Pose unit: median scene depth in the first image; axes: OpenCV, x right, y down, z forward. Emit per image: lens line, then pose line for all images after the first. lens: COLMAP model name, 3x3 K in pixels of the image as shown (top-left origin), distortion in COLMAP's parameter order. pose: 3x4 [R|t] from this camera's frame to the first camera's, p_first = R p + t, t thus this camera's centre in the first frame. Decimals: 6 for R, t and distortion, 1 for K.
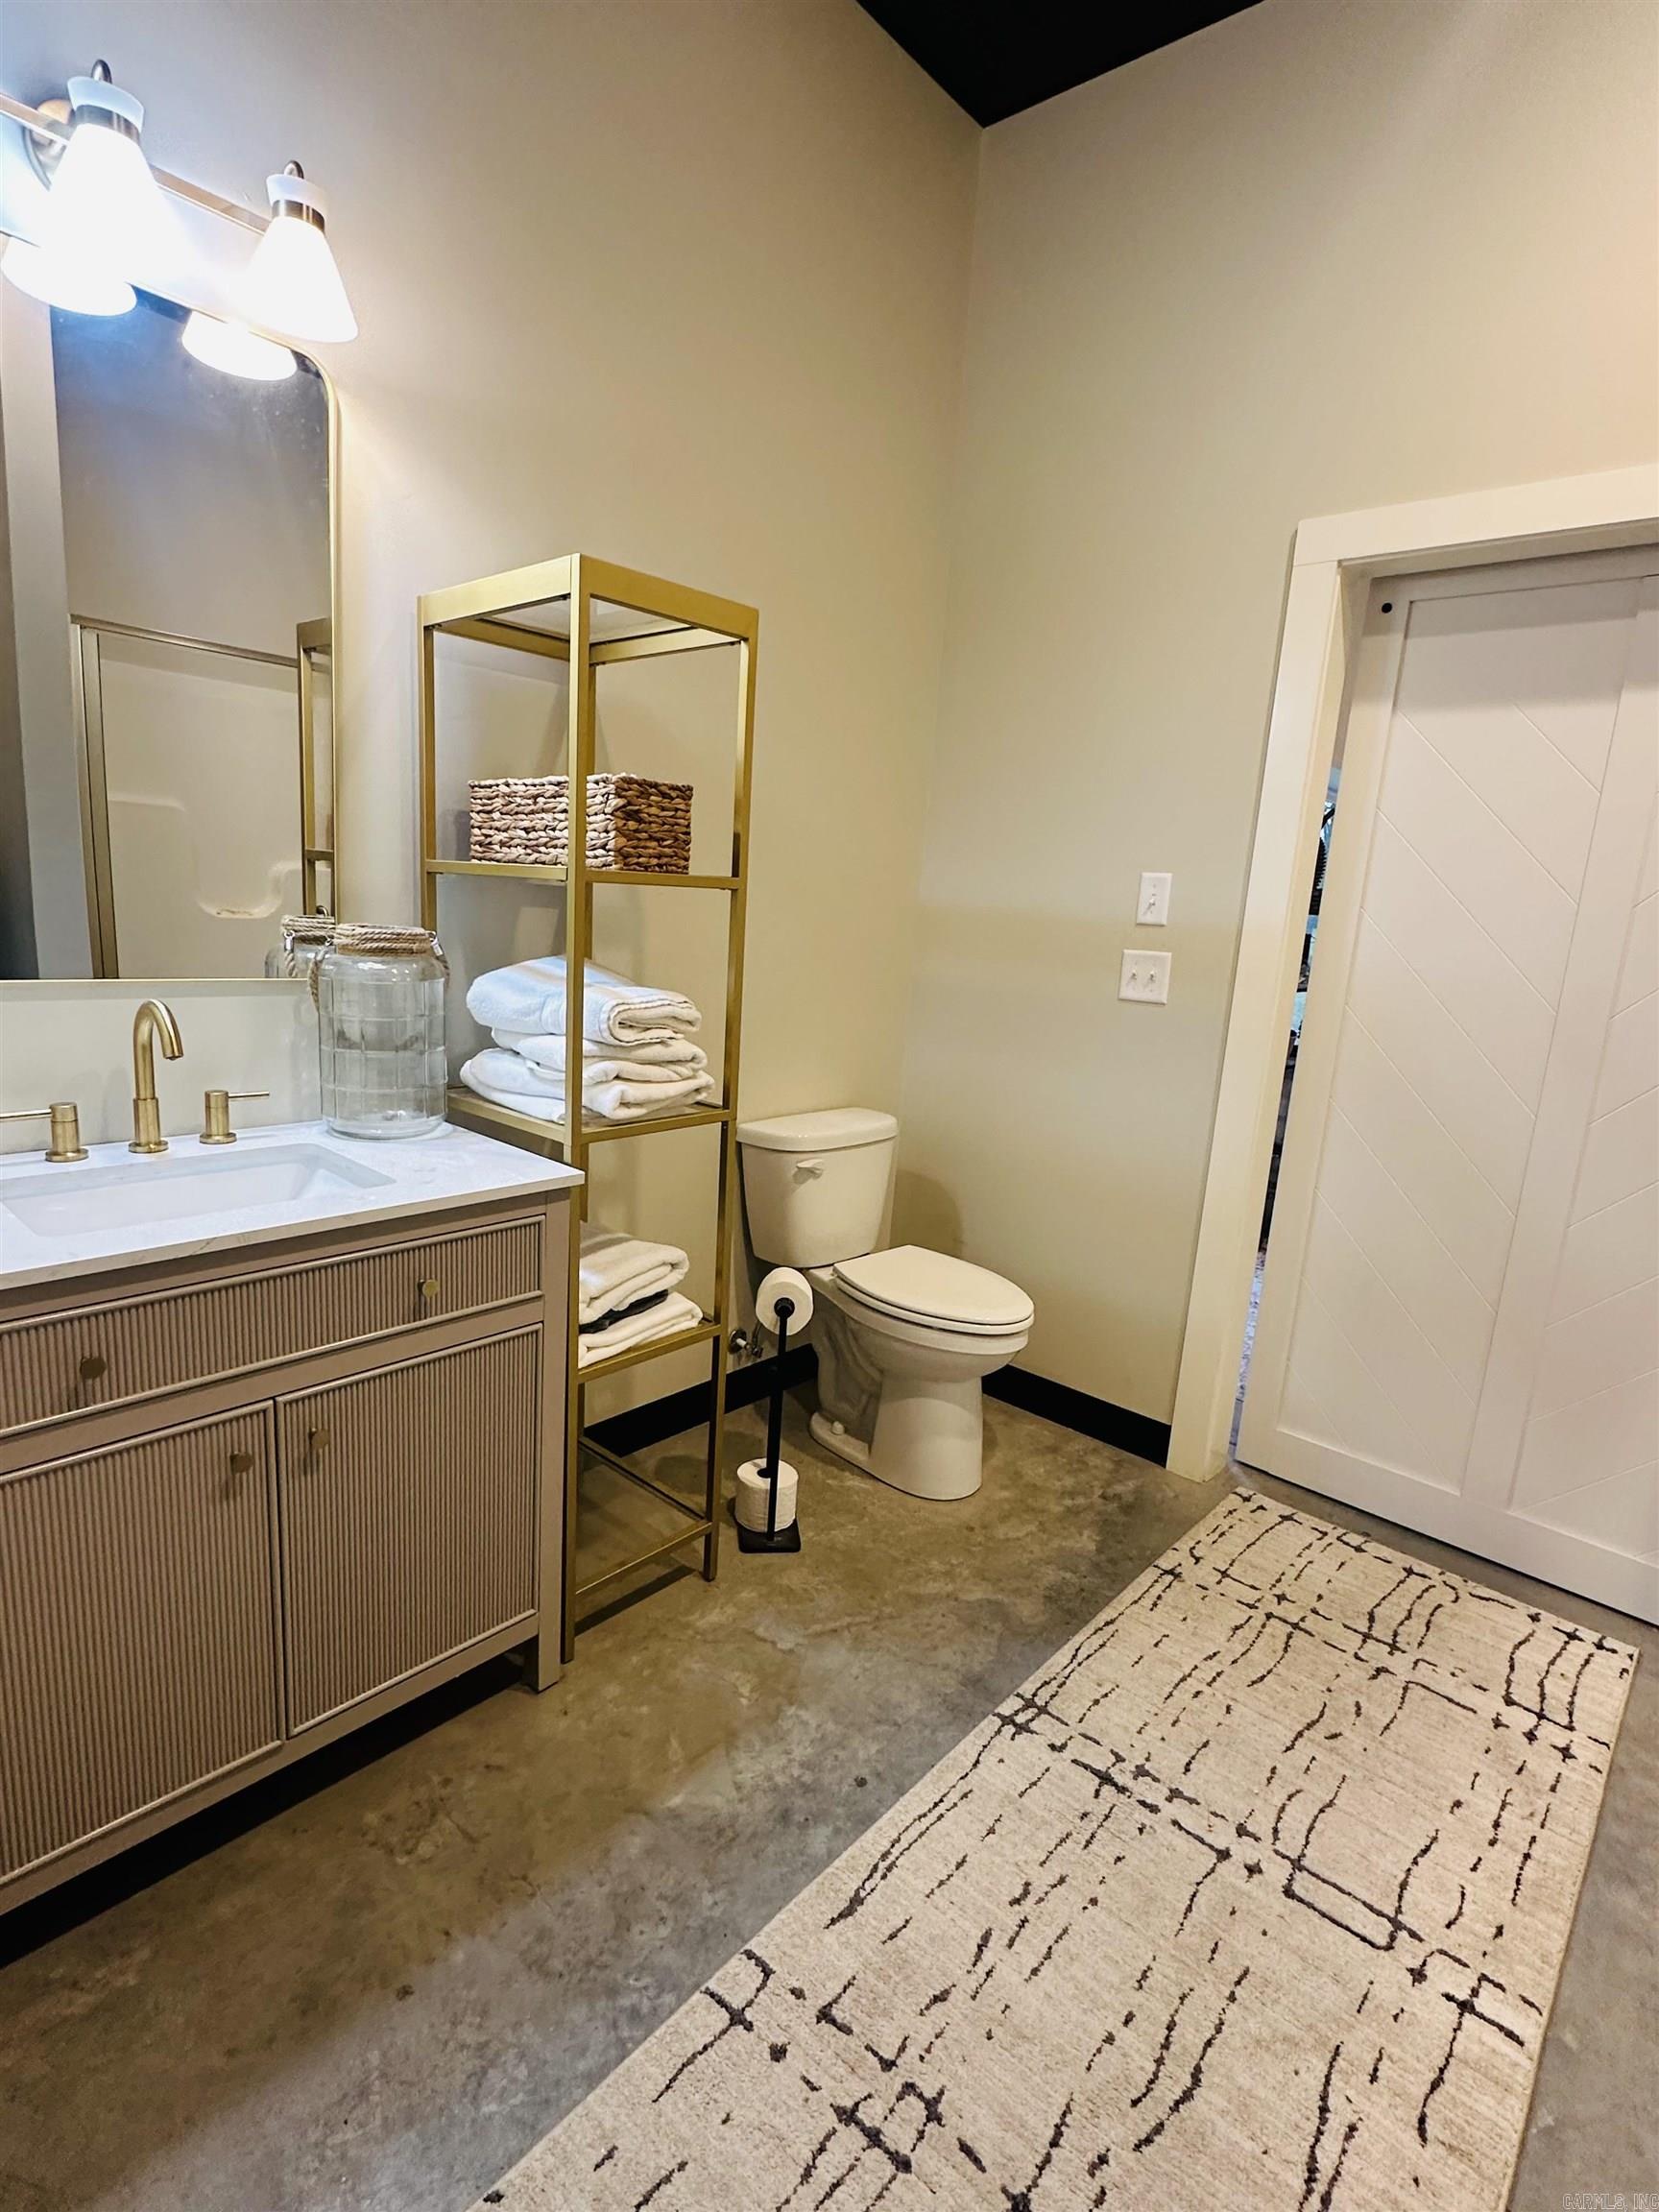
lens RADIAL K [[1101.4, 0, 829.5], [0, 1101.4, 1106.0], [0, 0, 1]] dist [-0.001595, -0.001543]
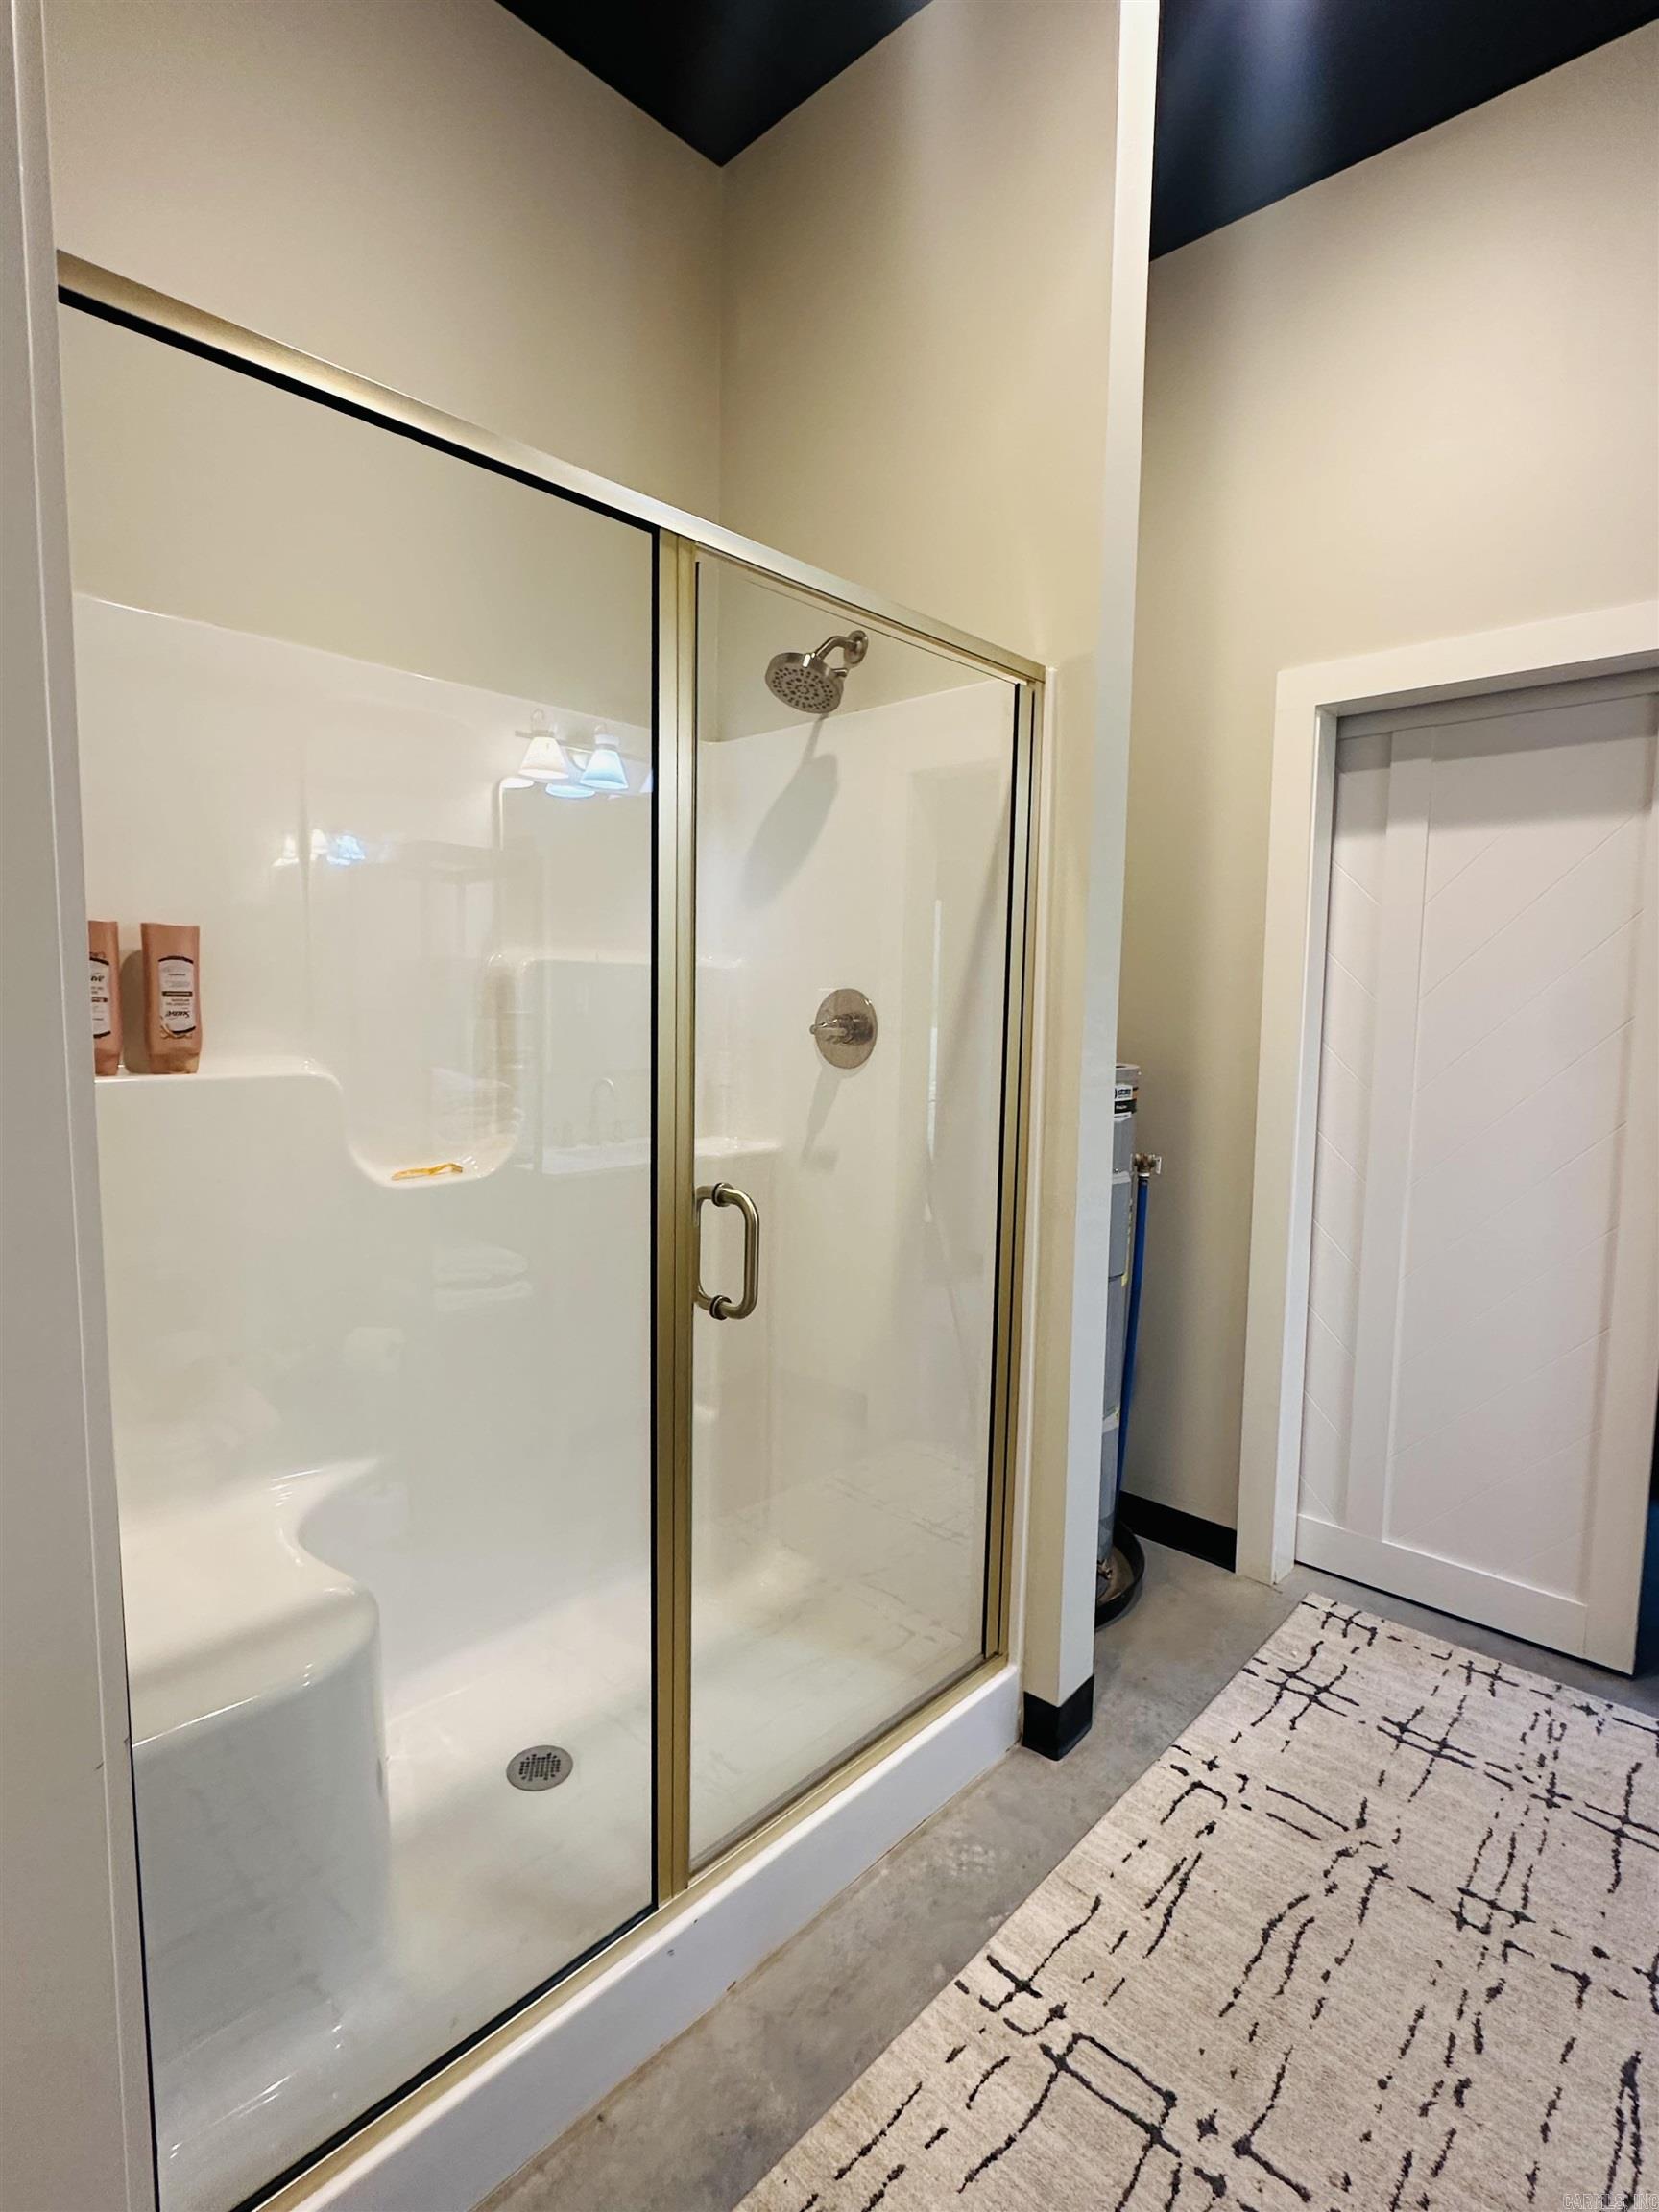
lens RADIAL K [[1101.4, 0, 829.5], [0, 1101.4, 1106.0], [0, 0, 1]] dist [-0.001595, -0.001543]
pose [[-0.996464, -0.082065, 0.018023, 0.803949], [-0.073839, 0.957680, 0.278204, -0.323112], [-0.040091, 0.275890, -0.960353, 1.778125]]
